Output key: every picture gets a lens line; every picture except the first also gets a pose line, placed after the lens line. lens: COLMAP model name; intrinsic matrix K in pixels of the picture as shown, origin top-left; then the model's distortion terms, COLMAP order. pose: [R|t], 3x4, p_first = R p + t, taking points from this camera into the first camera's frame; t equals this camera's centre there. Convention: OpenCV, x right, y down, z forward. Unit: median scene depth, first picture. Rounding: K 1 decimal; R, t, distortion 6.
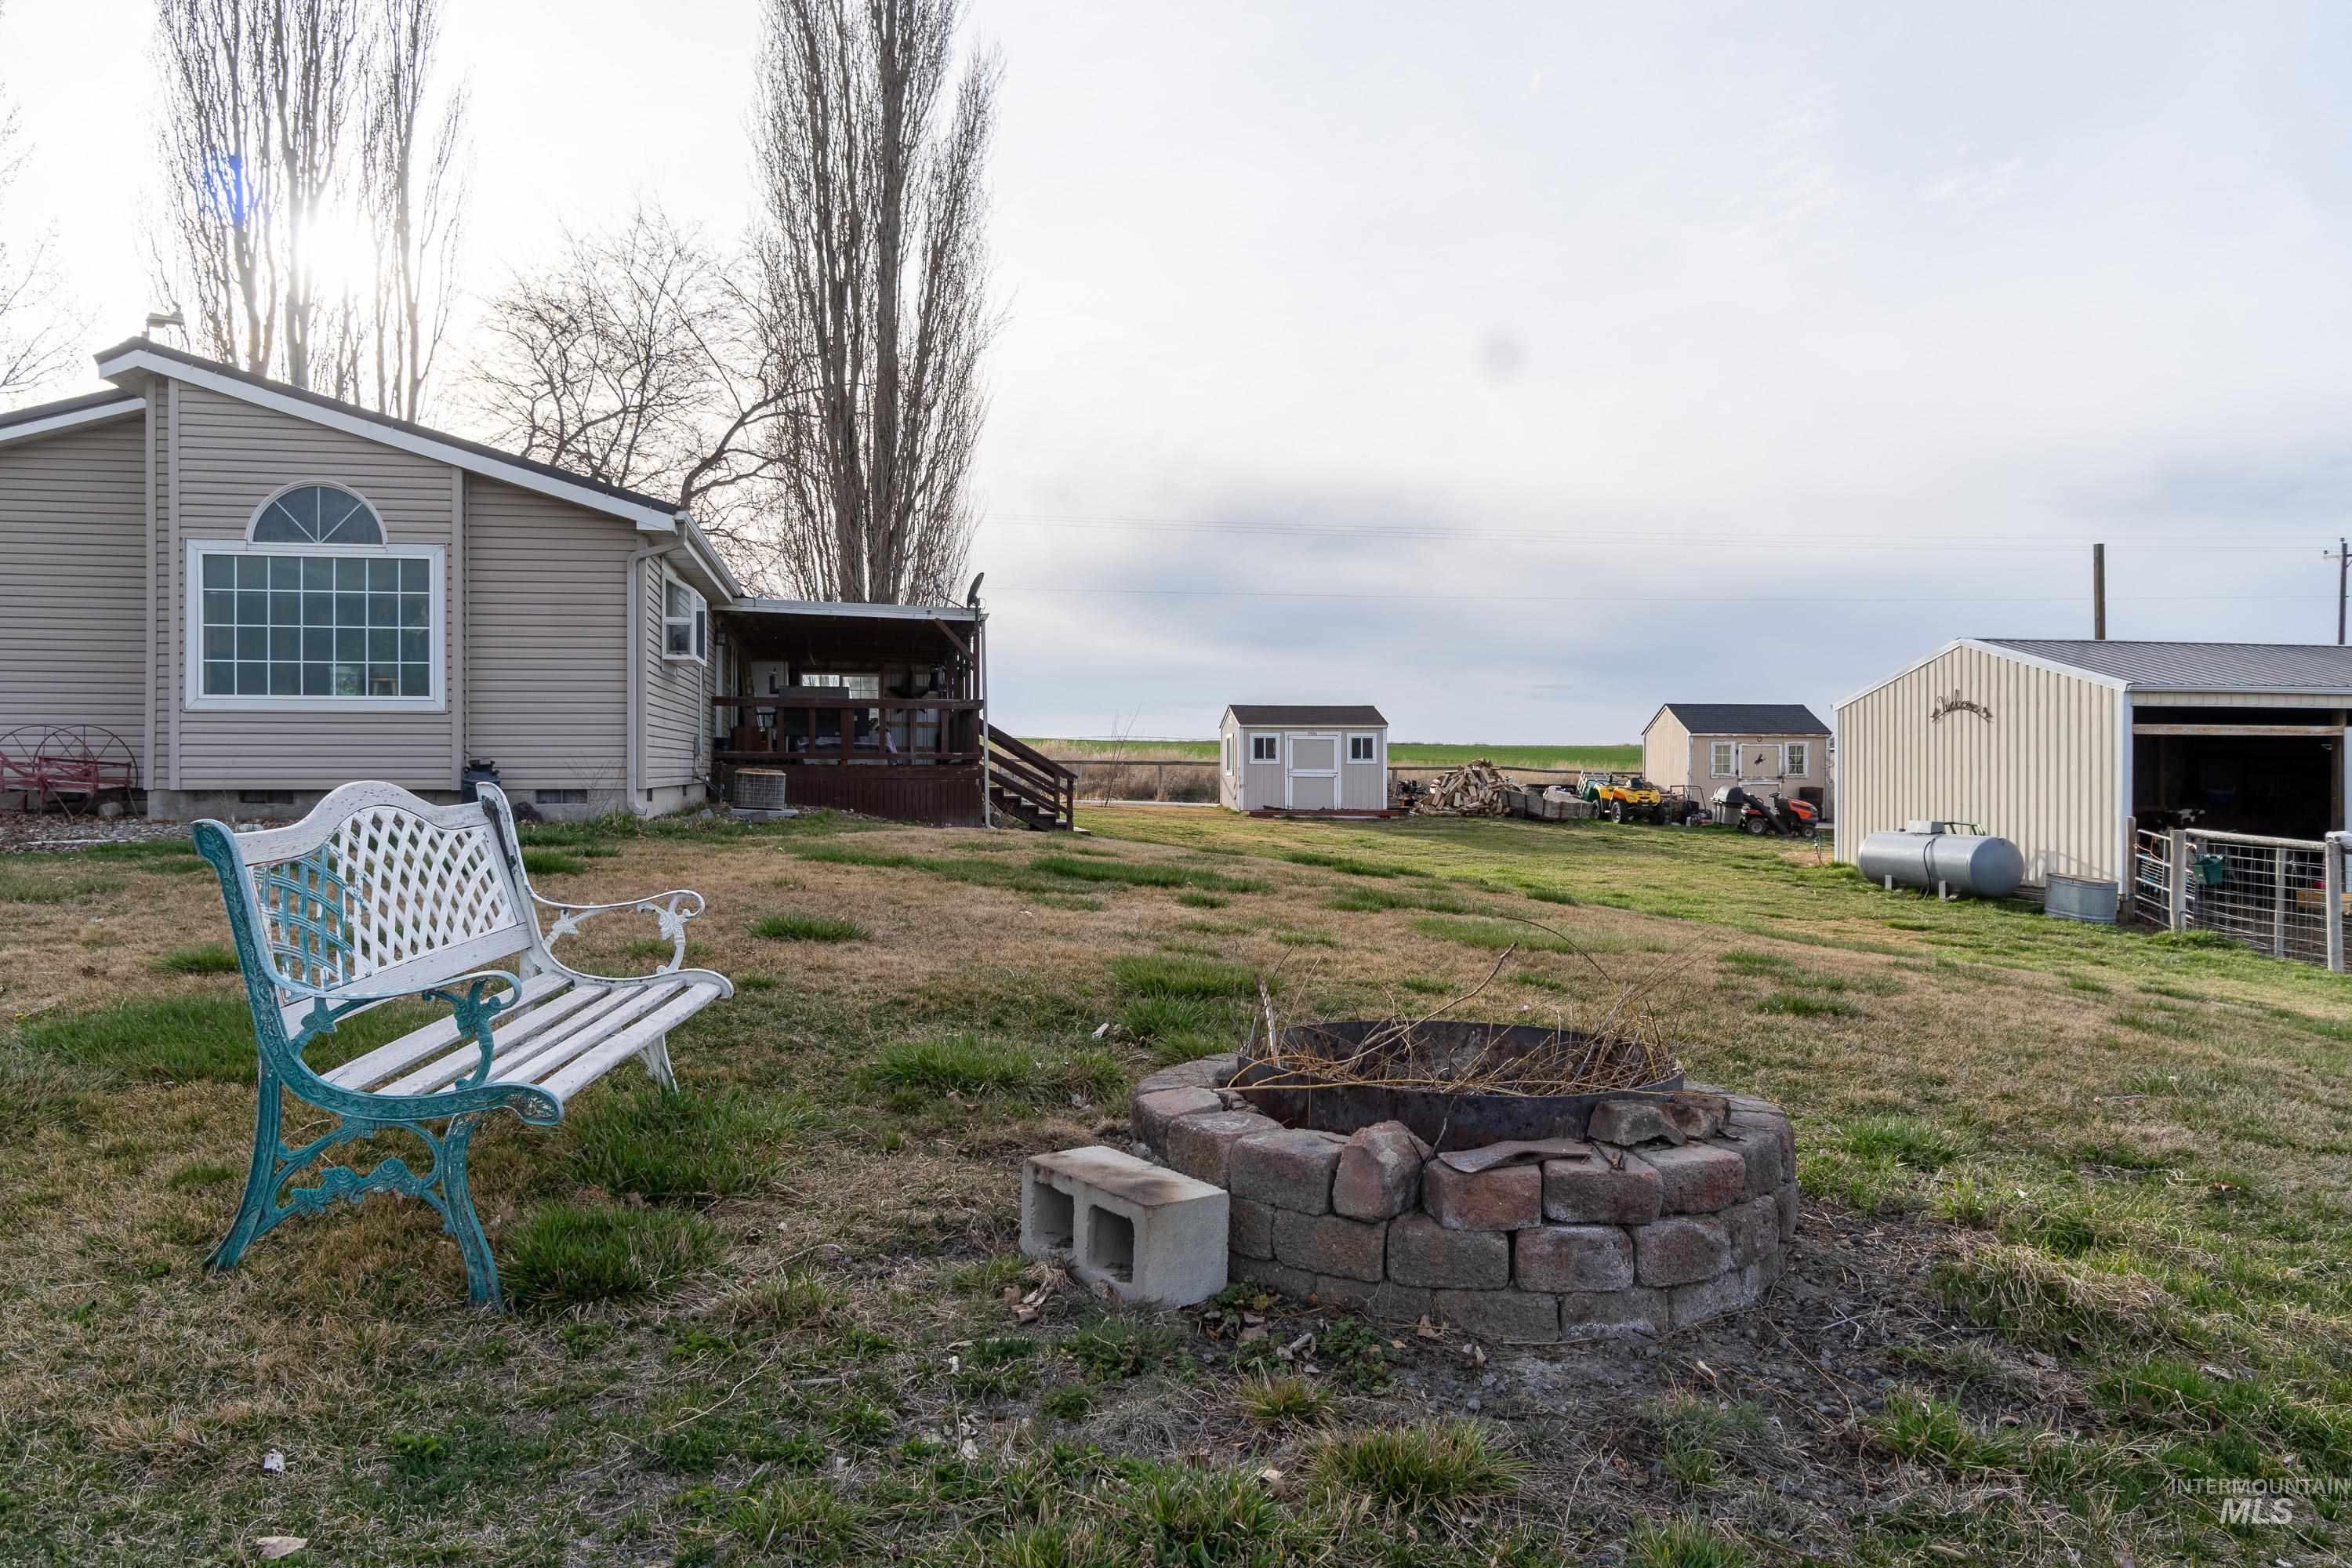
lens RADIAL K [[1727.5, 0, 1176.6], [0, 1727.5, 785.7], [0, 0, 1]] dist [-0.021842, 0.003309]
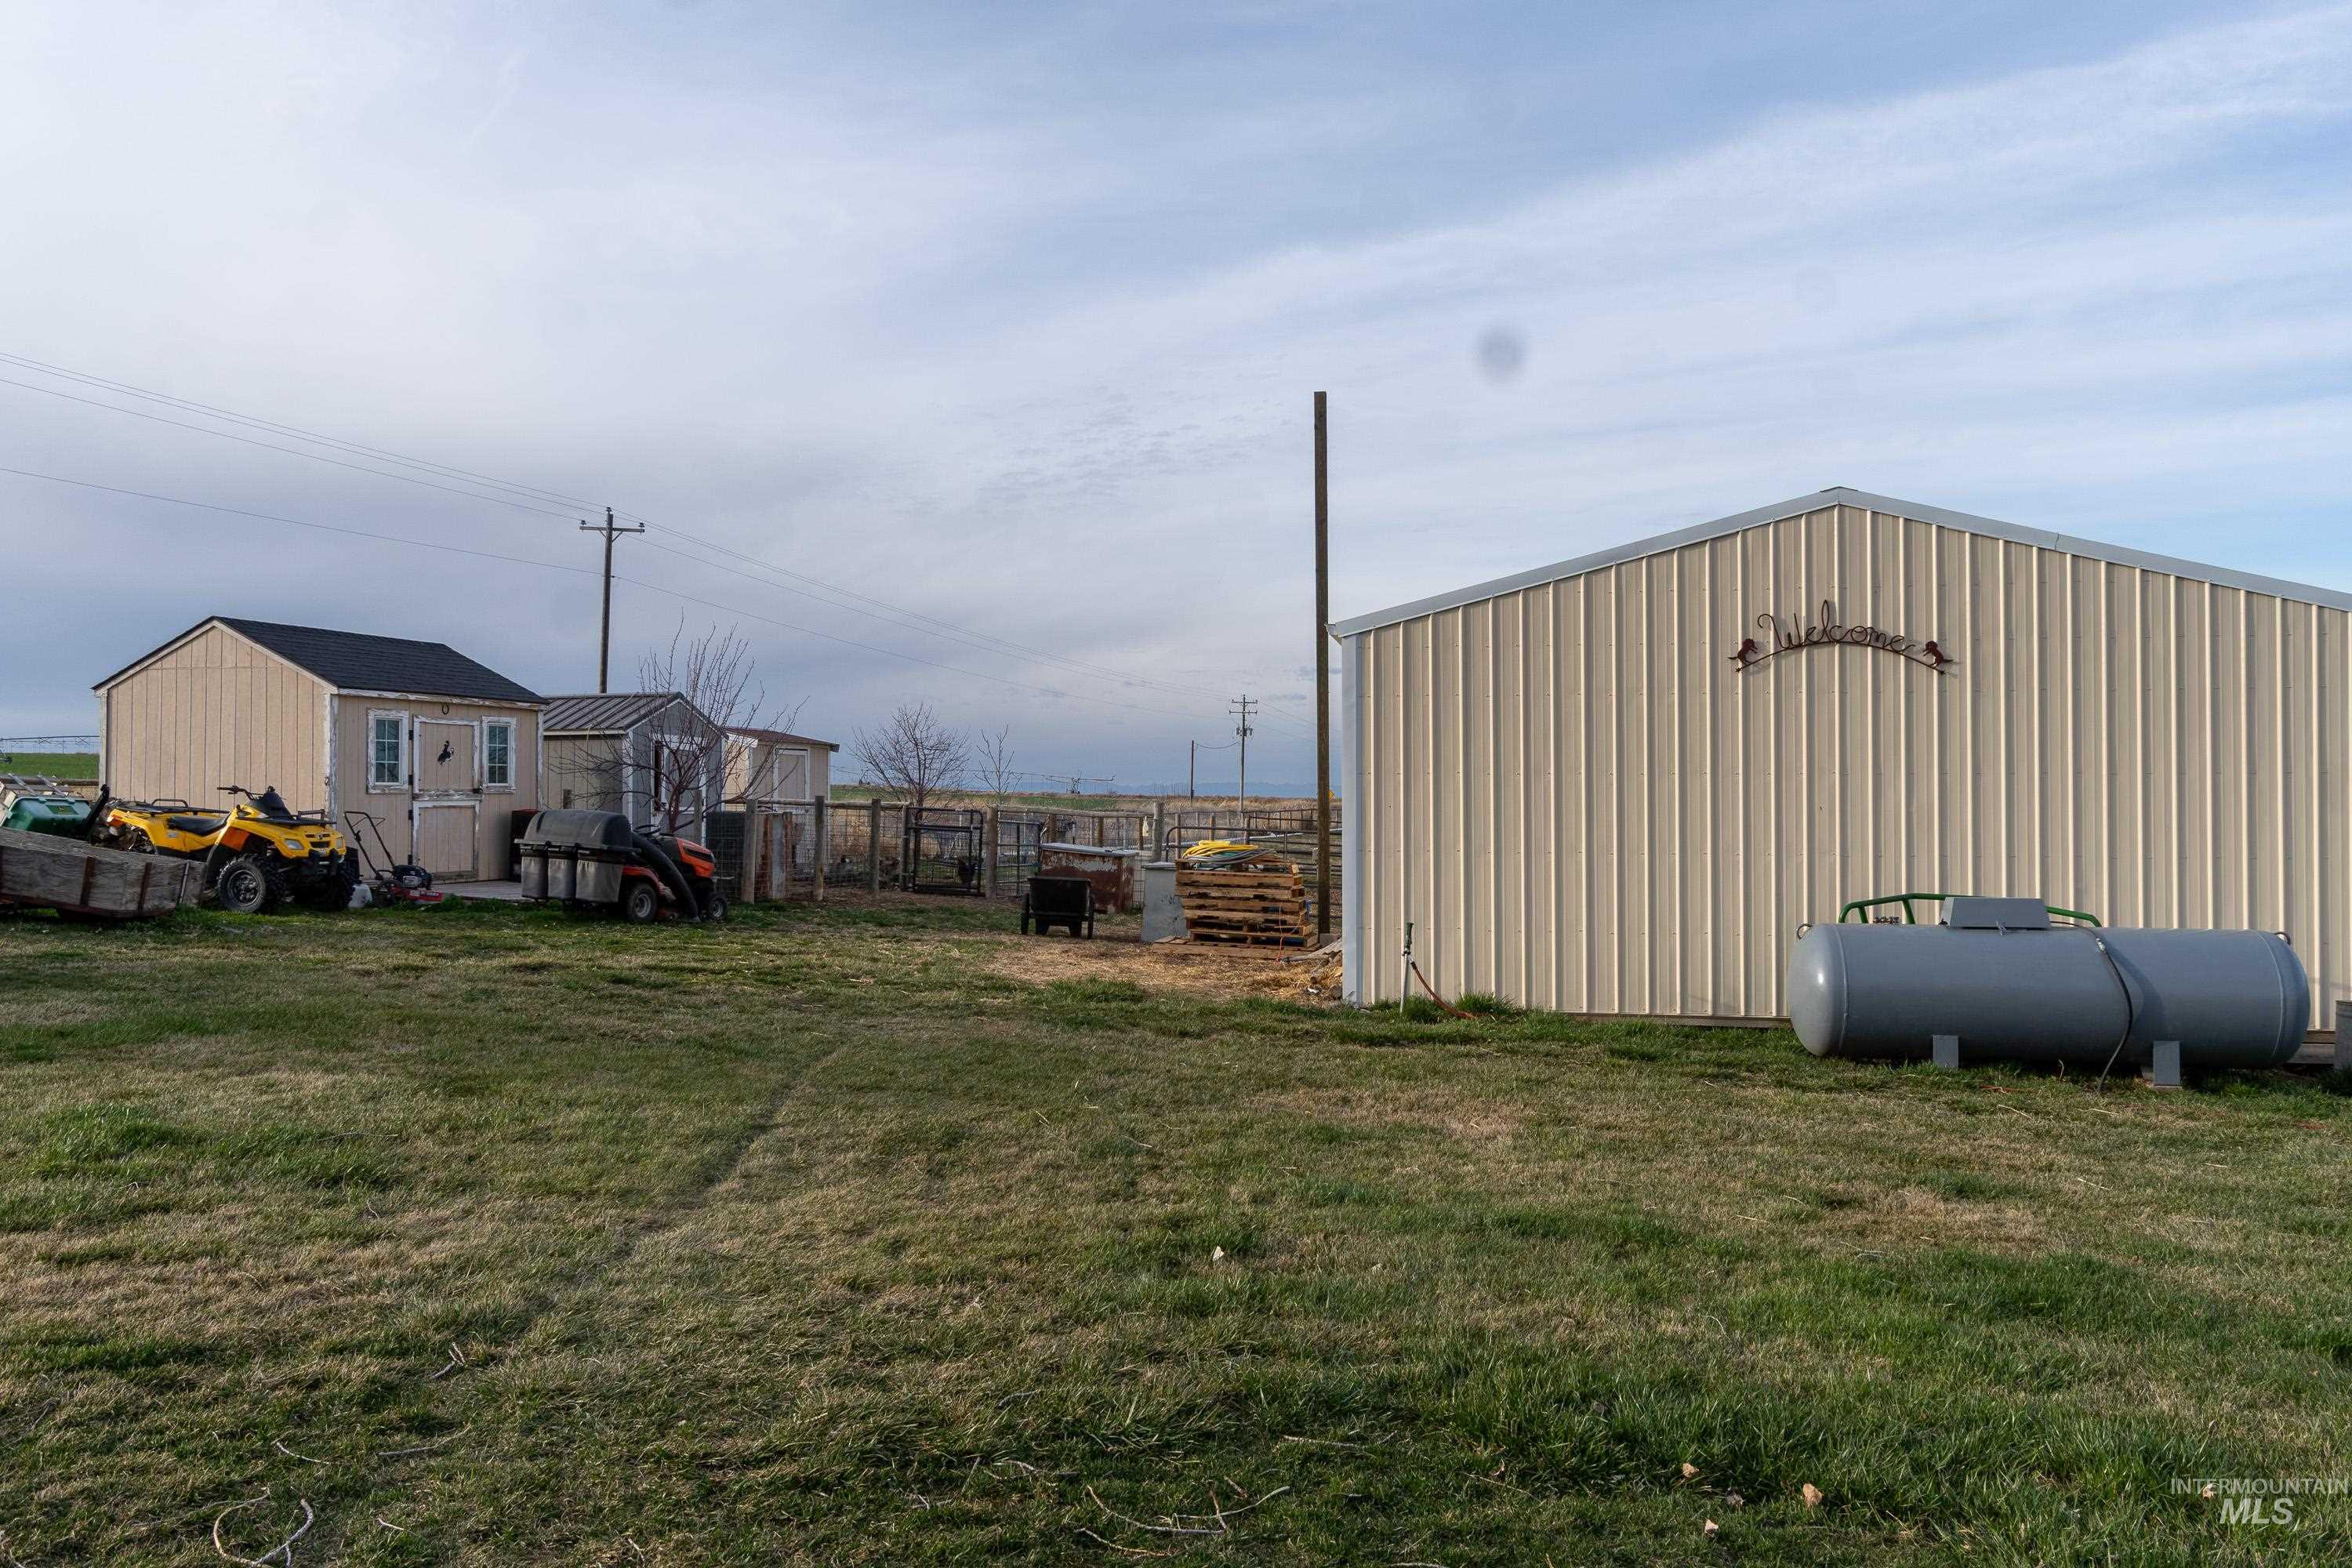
lens RADIAL K [[1727.5, 0, 1172.7], [0, 1727.5, 783.8], [0, 0, 1]] dist [-0.021842, 0.003309]
pose [[0.376744, -0.000255, 0.926317, -0.031805], [0.004903, 0.999987, -0.001719, -0.007509], [-0.926304, 0.005189, 0.376740, 0.976595]]
